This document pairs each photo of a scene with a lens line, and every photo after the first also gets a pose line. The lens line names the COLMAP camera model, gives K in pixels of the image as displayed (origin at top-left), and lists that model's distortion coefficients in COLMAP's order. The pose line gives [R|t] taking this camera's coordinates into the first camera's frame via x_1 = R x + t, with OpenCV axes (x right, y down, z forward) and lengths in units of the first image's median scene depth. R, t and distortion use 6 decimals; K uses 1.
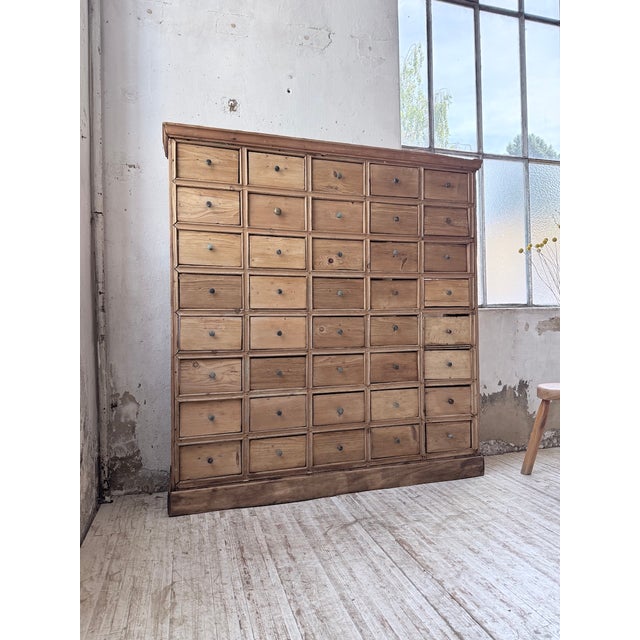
lens RADIAL K [[449.8, 0, 318.2], [0, 449.8, 322.3], [0, 0, 1]] dist [0.064237, -0.091021]
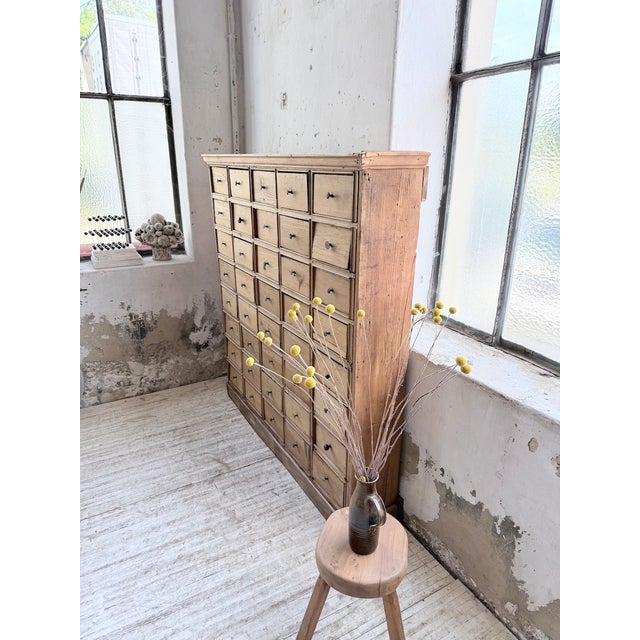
lens RADIAL K [[449.8, 0, 318.2], [0, 449.8, 322.3], [0, 0, 1]] dist [0.064237, -0.091021]
pose [[0.229468, 0.347200, -0.909284, 1.084413], [-0.006597, 0.934745, 0.355257, -0.396835], [0.973294, -0.075522, 0.216785, 0.871378]]
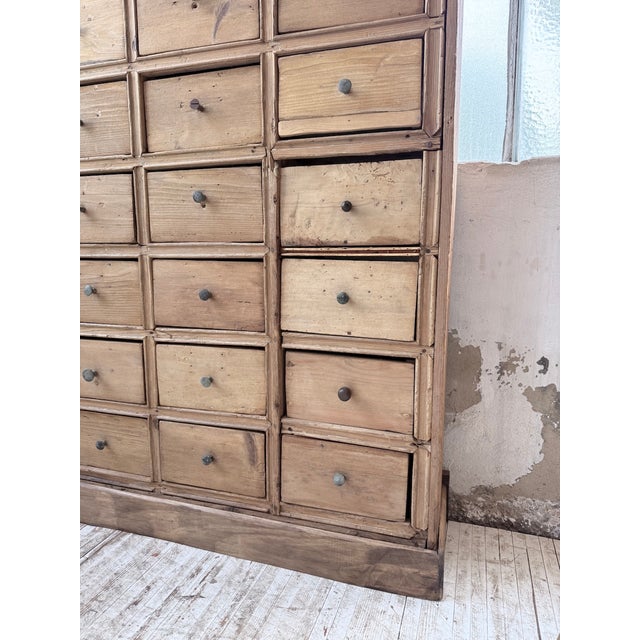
lens RADIAL K [[454.5, 0, 321.8], [0, 454.5, 322.2], [0, 0, 1]] dist [0.056091, -0.083906]
pose [[0.819293, 0.103660, -0.563927, 0.523315], [-0.011163, 0.986219, 0.165067, 0.055413], [0.573267, -0.128943, 0.809159, 0.738273]]
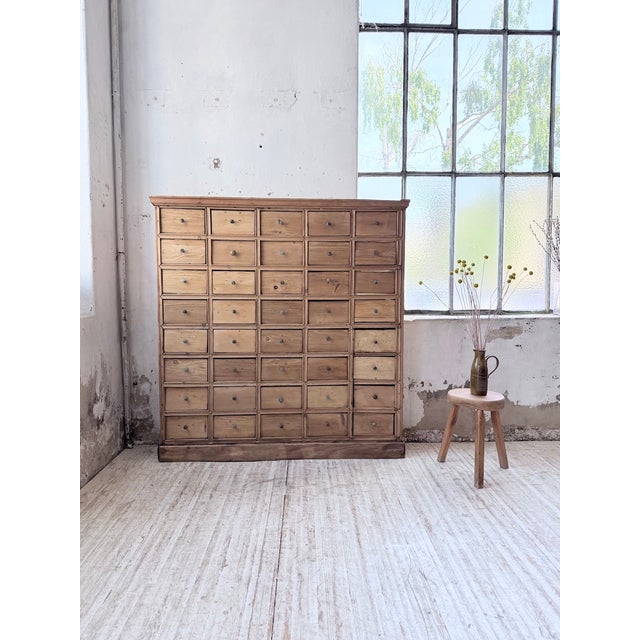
lens RADIAL K [[457.2, 0, 318.5], [0, 457.2, 318.2], [0, 0, 1]] dist [0.115607, -0.200362]
pose [[0.967268, 0.034898, -0.251346, 0.487454], [-0.014614, 0.996515, 0.082122, -0.157876], [0.253336, -0.075761, 0.964407, -0.272467]]
